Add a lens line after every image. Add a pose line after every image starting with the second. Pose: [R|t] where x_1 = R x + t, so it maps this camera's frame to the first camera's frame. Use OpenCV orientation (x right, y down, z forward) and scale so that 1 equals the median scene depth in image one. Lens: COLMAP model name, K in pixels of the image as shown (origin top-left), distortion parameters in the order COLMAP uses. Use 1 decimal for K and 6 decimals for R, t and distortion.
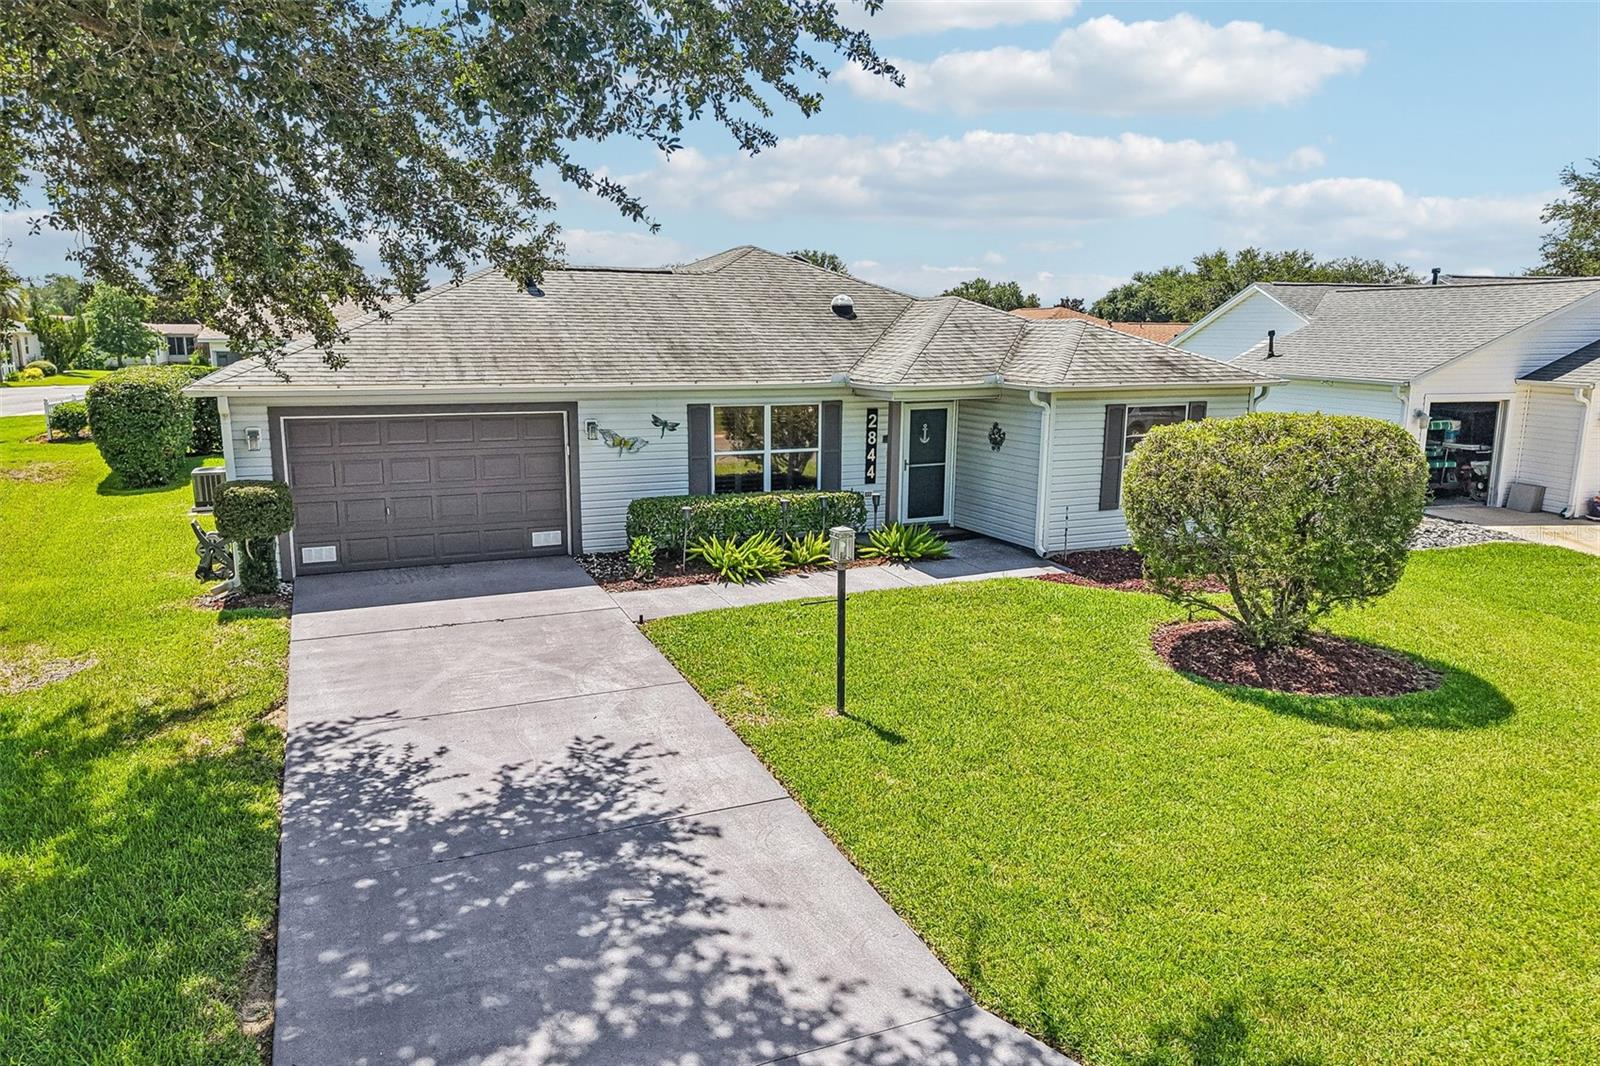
lens RADIAL K [[1068.6, 0, 800.0], [0, 1068.6, 533.0], [0, 0, 1]] dist [0.048226, -0.061319]
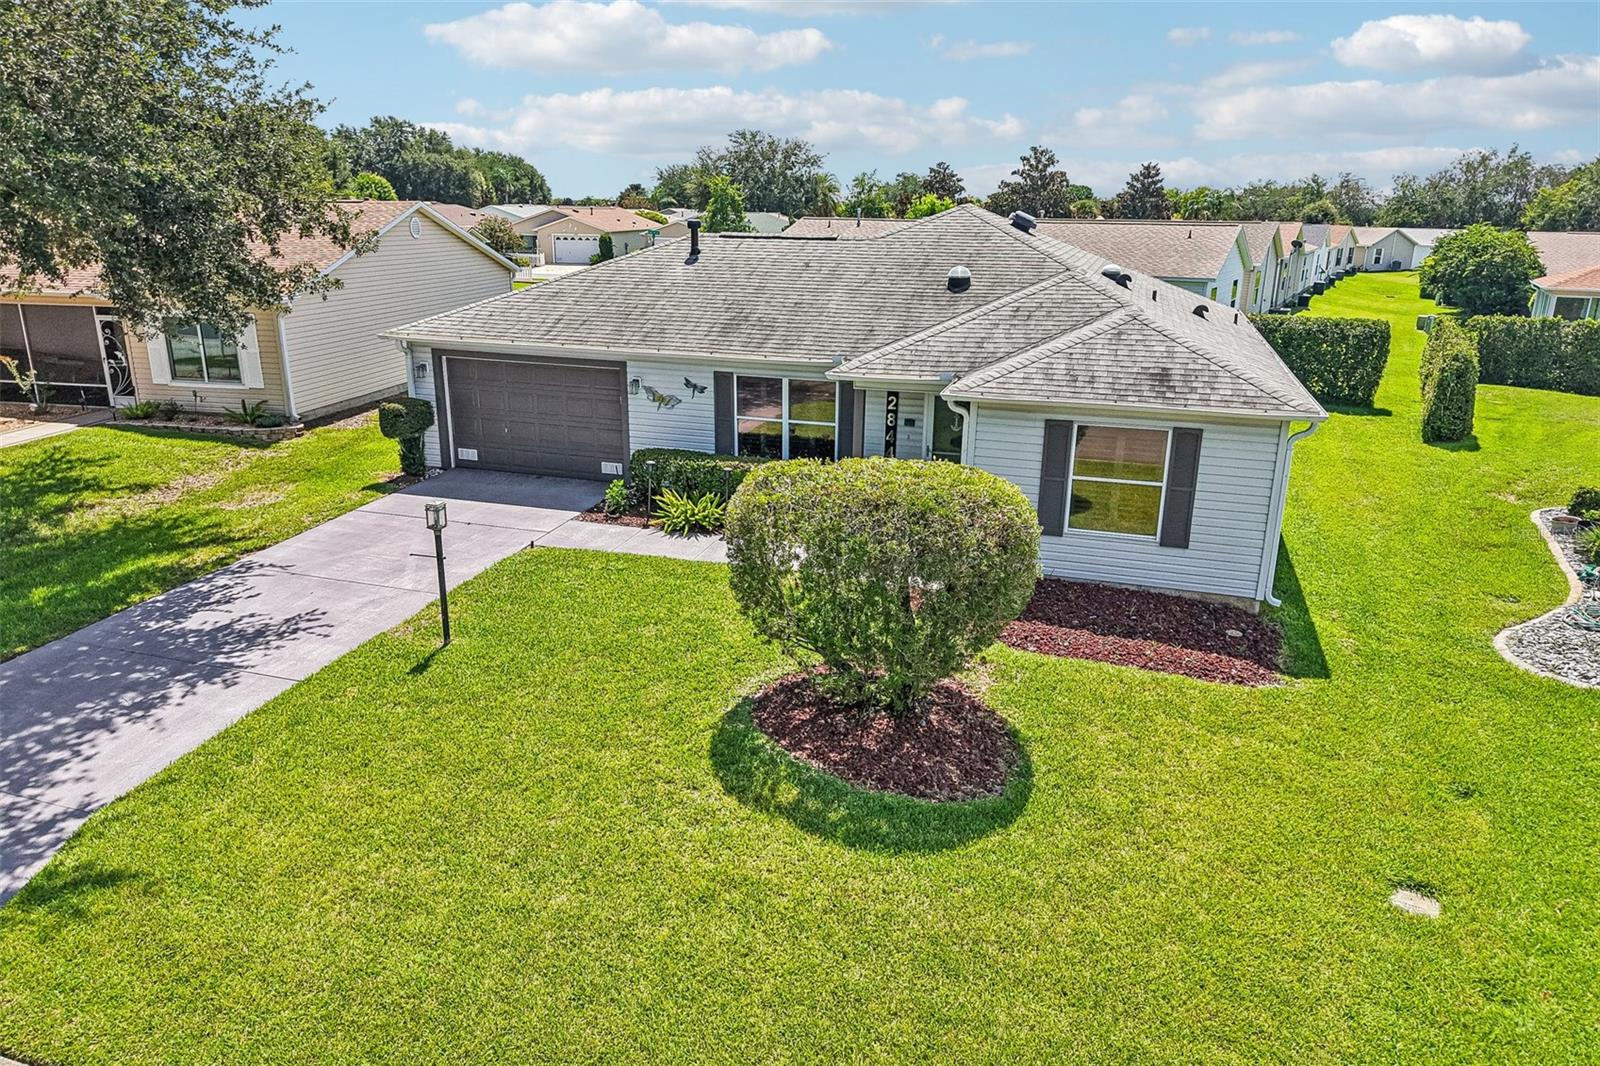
lens RADIAL K [[1068.6, 0, 800.0], [0, 1068.6, 533.0], [0, 0, 1]] dist [0.048226, -0.061319]
pose [[0.743668, 0.198900, -0.638276, 1.154205], [-0.134048, 0.979692, 0.149111, -0.212385], [0.654972, -0.025329, 0.755228, 0.304314]]
